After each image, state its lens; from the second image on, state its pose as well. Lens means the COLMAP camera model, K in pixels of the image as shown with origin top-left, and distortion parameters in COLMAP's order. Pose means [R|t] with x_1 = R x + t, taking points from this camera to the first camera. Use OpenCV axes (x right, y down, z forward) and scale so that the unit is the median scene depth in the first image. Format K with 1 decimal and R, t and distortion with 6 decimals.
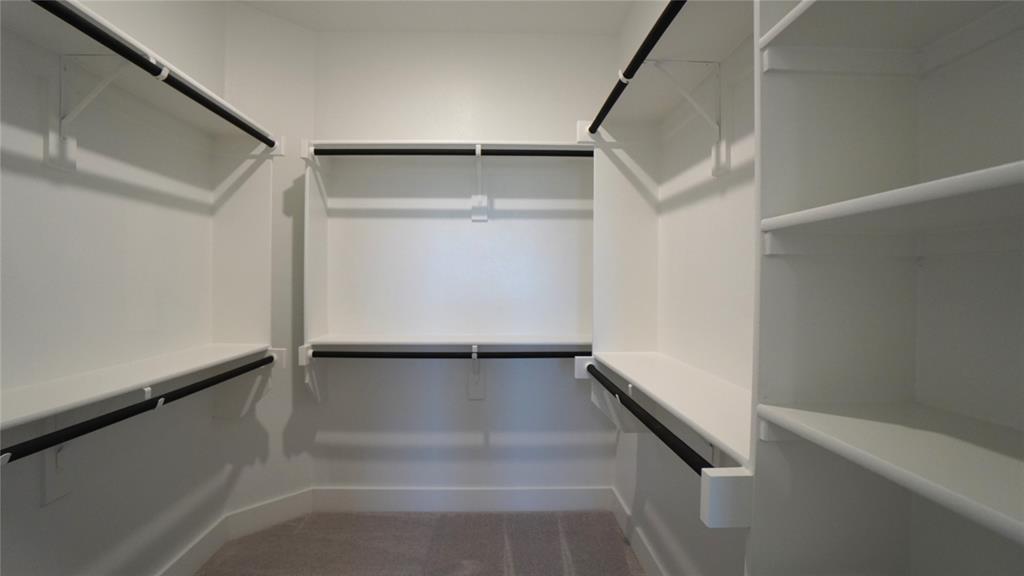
lens RADIAL K [[447.0, 0, 500.5], [0, 447.0, 288.4], [0, 0, 1]] dist [-0.054040, 0.000147]
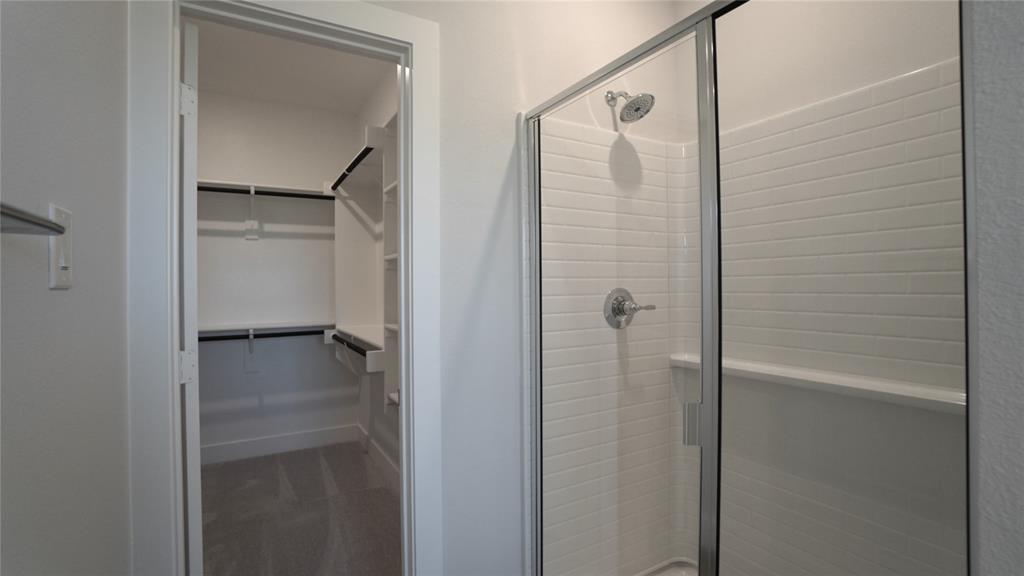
lens RADIAL K [[447.0, 0, 500.5], [0, 447.0, 288.4], [0, 0, 1]] dist [-0.054040, 0.000147]
pose [[0.874041, -0.015956, 0.485590, -0.042152], [0.022031, 0.999734, -0.006804, 0.026369], [-0.485352, 0.016645, 0.874160, -0.597777]]
